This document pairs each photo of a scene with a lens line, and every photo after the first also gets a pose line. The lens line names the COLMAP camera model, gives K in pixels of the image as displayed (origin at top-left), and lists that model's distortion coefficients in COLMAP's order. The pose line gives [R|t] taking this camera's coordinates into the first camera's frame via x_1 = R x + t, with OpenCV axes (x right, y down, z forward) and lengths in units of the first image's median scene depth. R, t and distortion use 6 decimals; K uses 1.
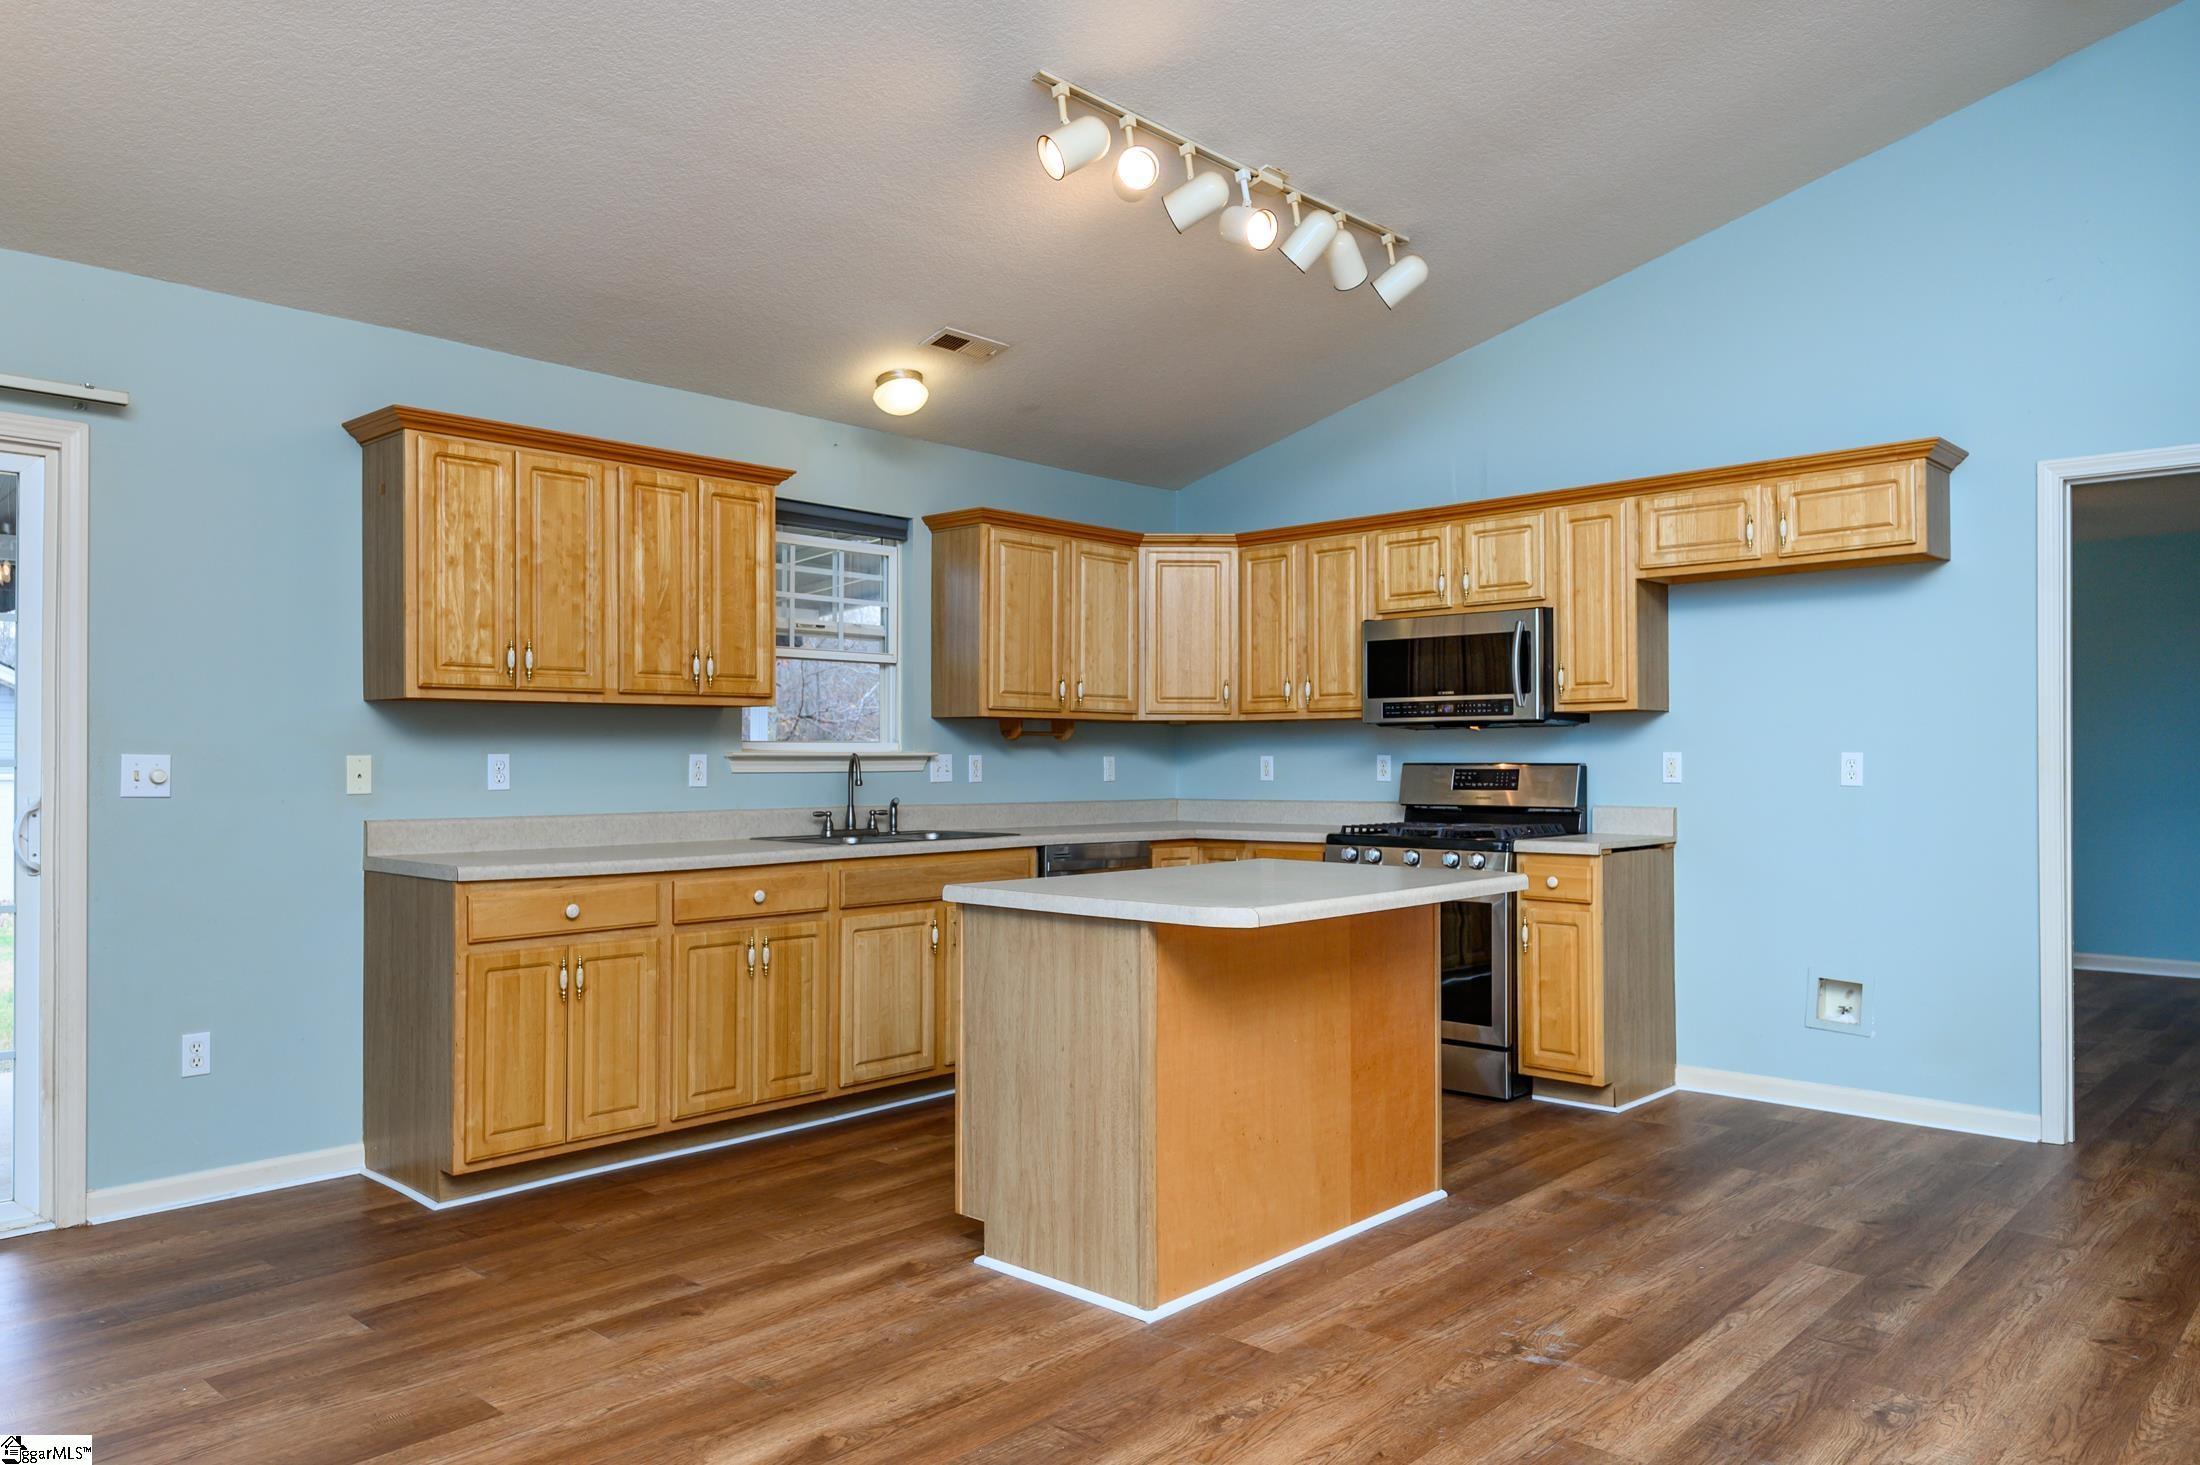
lens RADIAL K [[1465.0, 0, 1091.7], [0, 1465.0, 749.8], [0, 0, 1]] dist [0.009555, -0.000481]
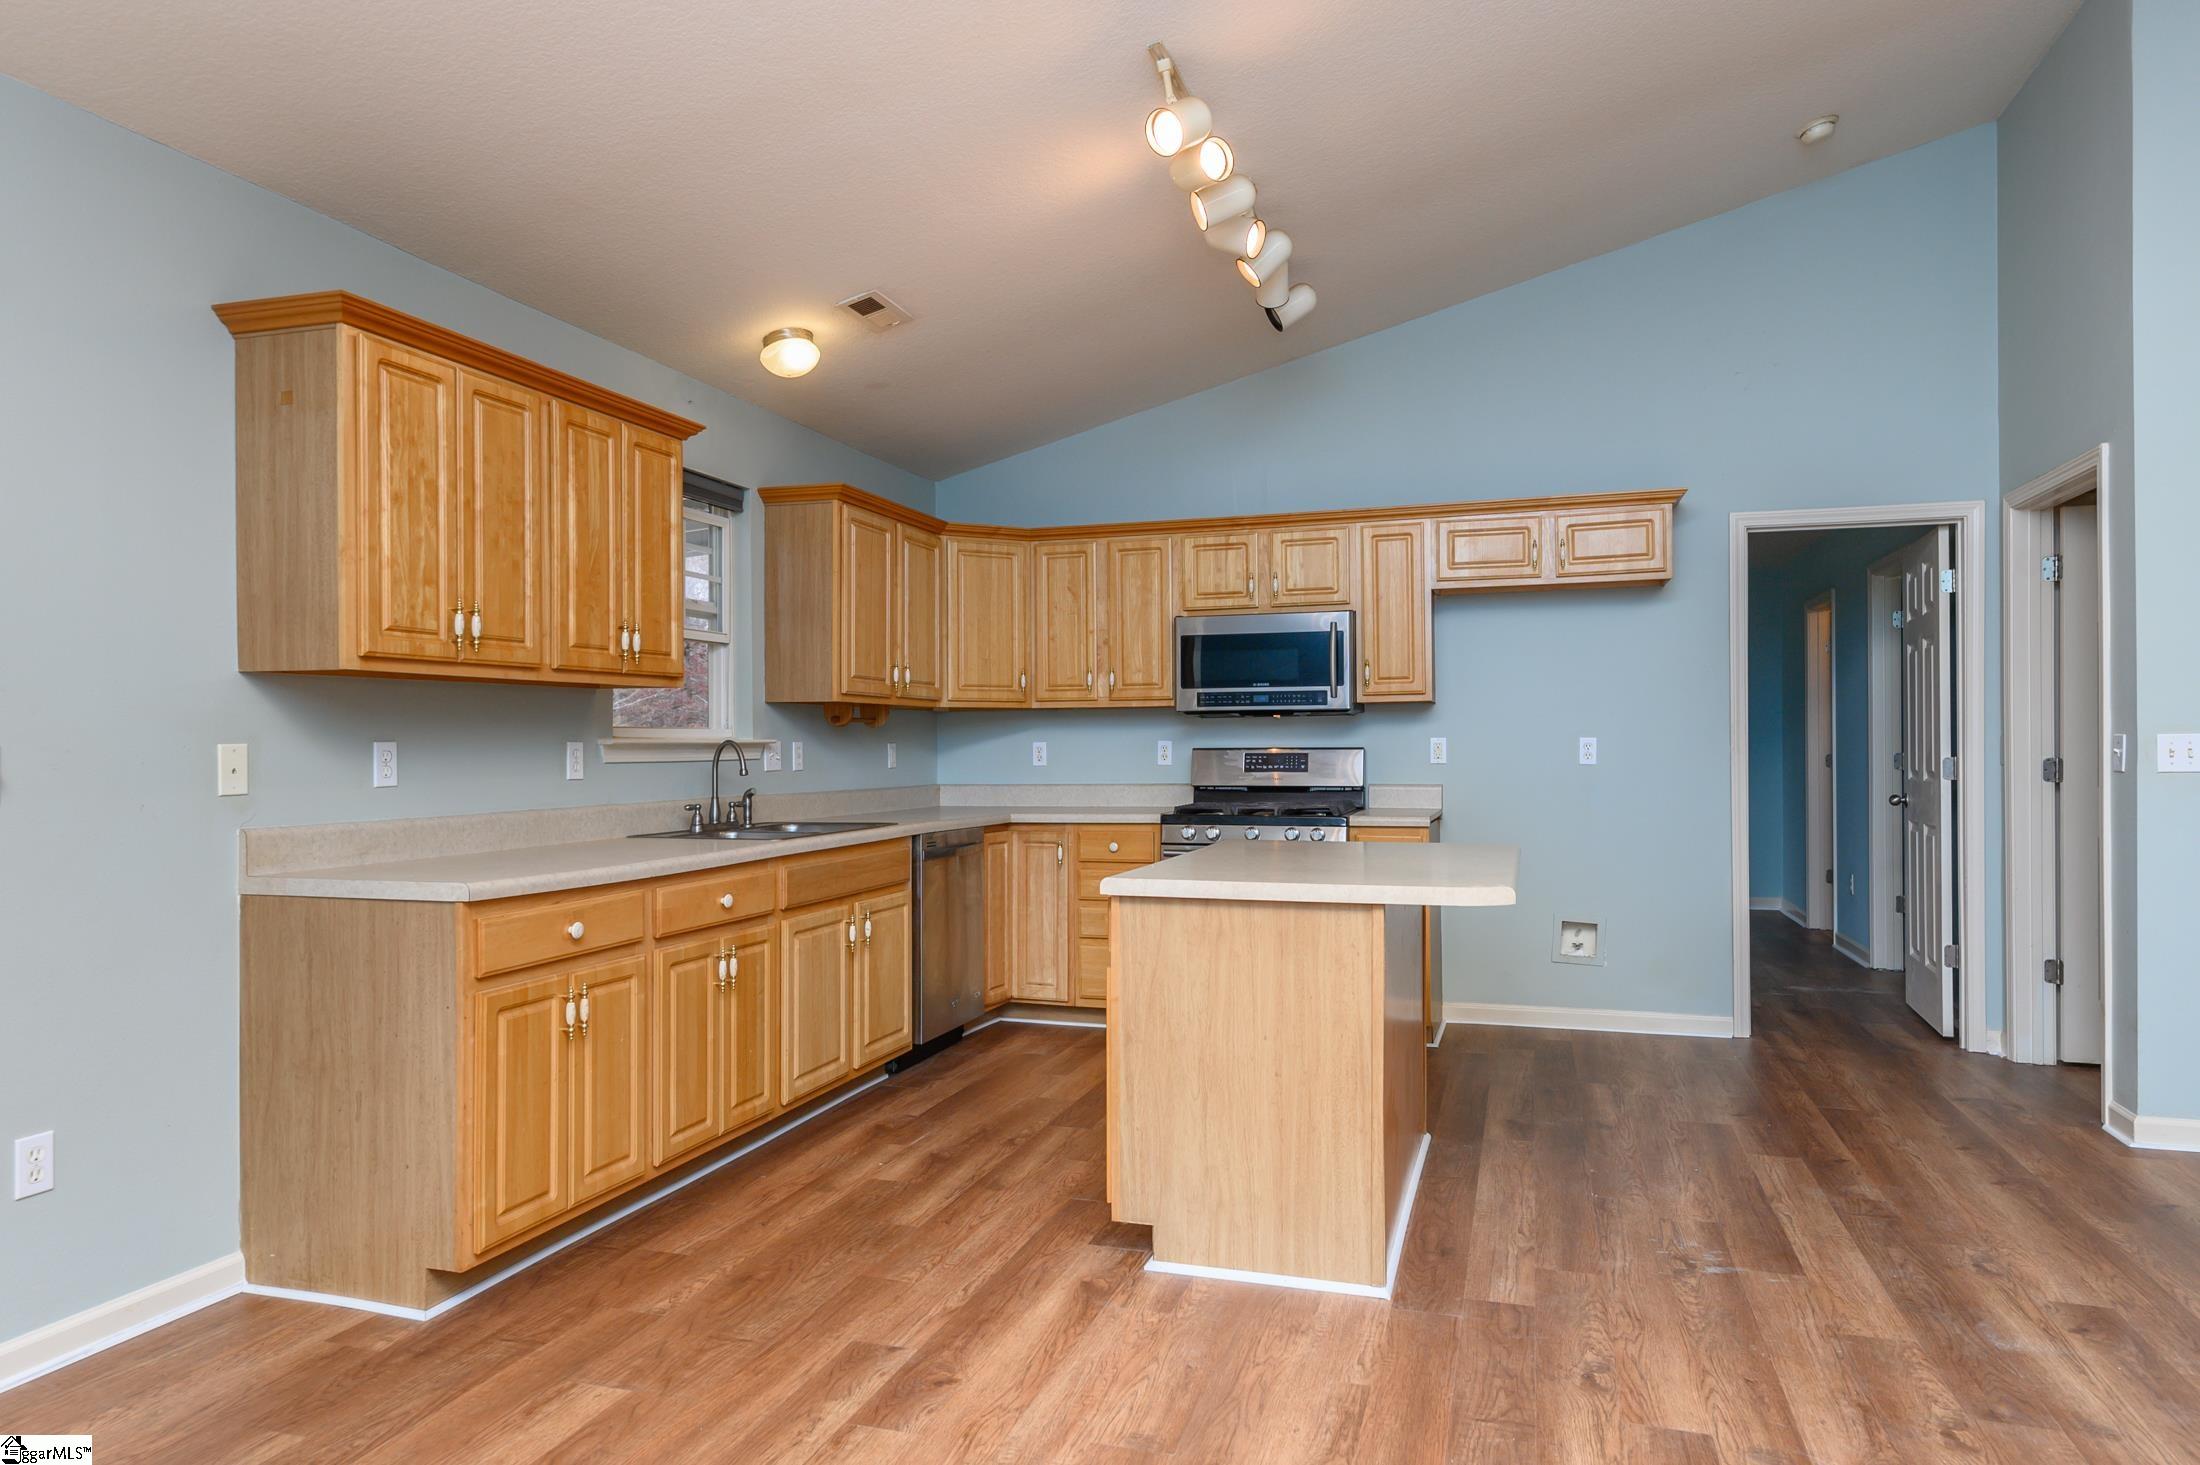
lens RADIAL K [[1341.0, 0, 1110.2], [0, 1341.0, 743.5], [0, 0, 1]] dist [0.007783, 0.001185]
pose [[0.905624, -0.003652, 0.424065, -0.360081], [0.001828, 0.999987, 0.004707, 0.000932], [-0.424077, -0.003487, 0.905619, 0.164334]]
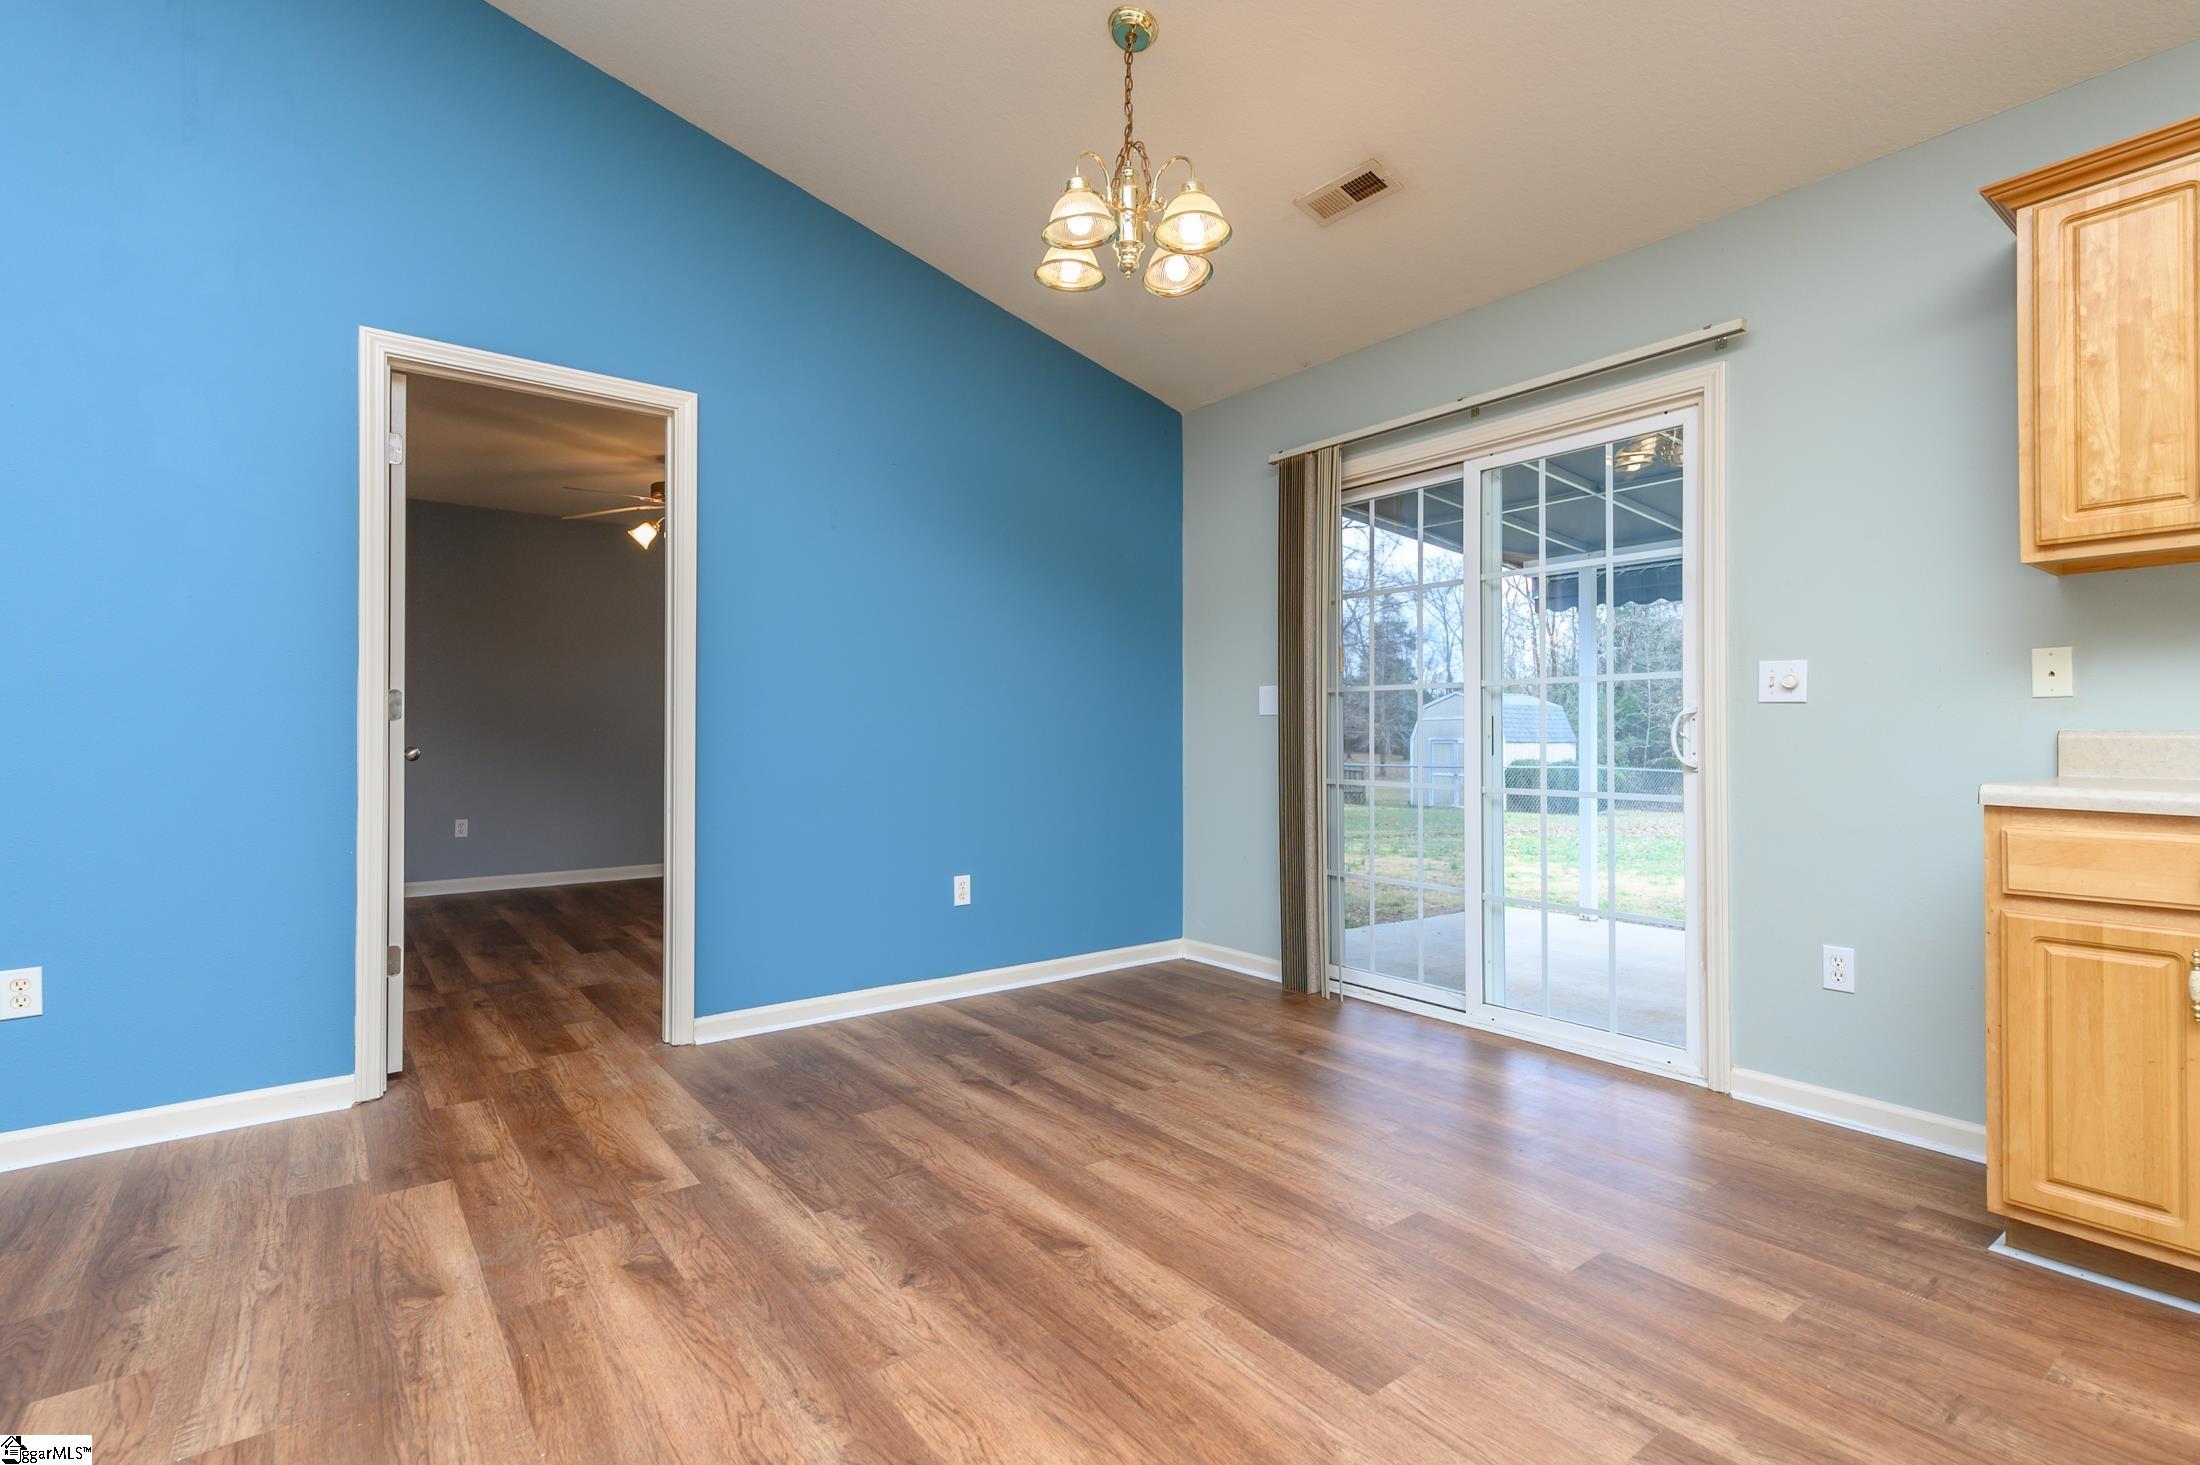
lens RADIAL K [[1025.6, 0, 1122.5], [0, 1025.6, 726.6], [0, 0, 1]] dist [0.015372, 0.000435]
pose [[-0.150427, -0.012503, -0.988542, 0.117550], [0.005471, 0.999894, -0.013479, 0.047637], [0.988606, -0.007436, -0.150343, 0.556877]]
